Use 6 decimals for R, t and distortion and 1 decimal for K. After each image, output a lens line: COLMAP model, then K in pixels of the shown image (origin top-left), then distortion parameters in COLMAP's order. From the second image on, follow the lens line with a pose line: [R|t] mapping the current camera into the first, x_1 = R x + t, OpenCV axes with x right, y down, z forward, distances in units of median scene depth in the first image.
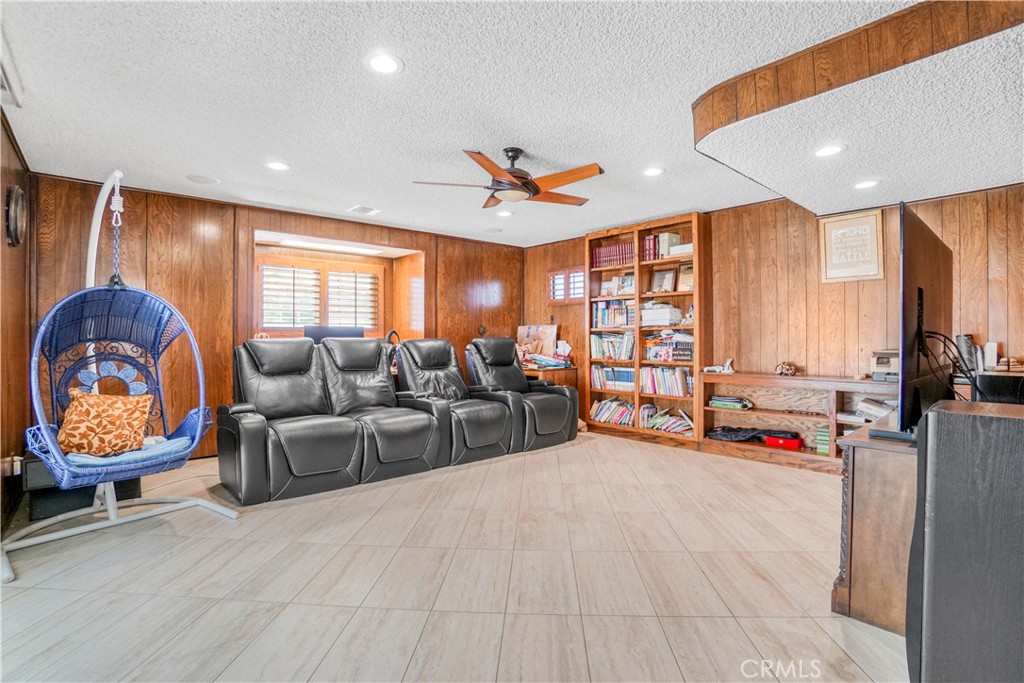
lens RADIAL K [[476.8, 0, 510.5], [0, 476.8, 340.6], [0, 0, 1]] dist [-0.033218, 0.000448]
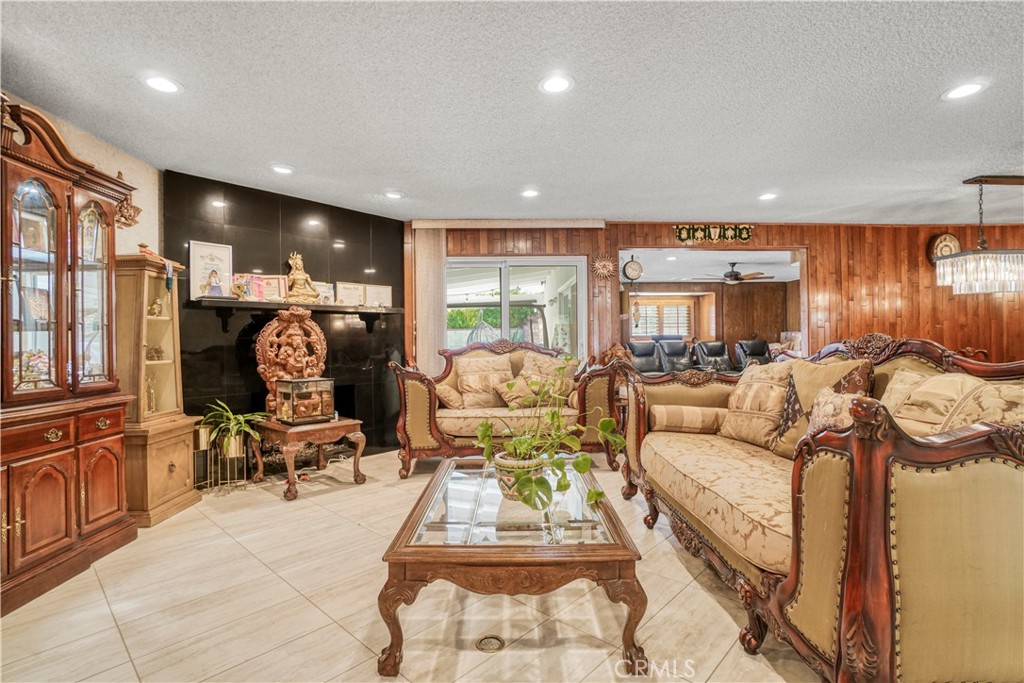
lens RADIAL K [[487.4, 0, 513.9], [0, 487.4, 344.1], [0, 0, 1]] dist [-0.034856, 0.002520]
pose [[0.772573, -0.000255, -0.634925, 0.508094], [0.002713, 0.999992, 0.002900, 0.001943], [0.634920, -0.003963, 0.772568, -1.158798]]
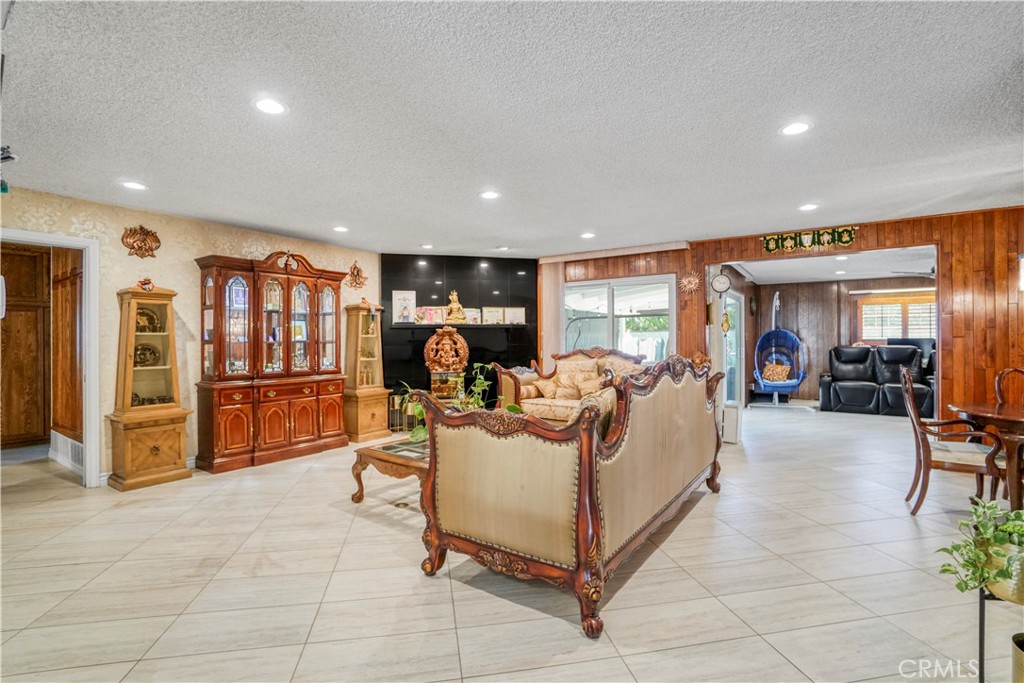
lens RADIAL K [[476.8, 0, 508.0], [0, 476.8, 335.8], [0, 0, 1]] dist [-0.033218, 0.000448]
pose [[0.239391, -0.006067, -0.970904, 1.049635], [-0.002487, 0.999973, -0.006862, -0.028180], [0.970920, 0.004058, 0.239369, -0.886661]]
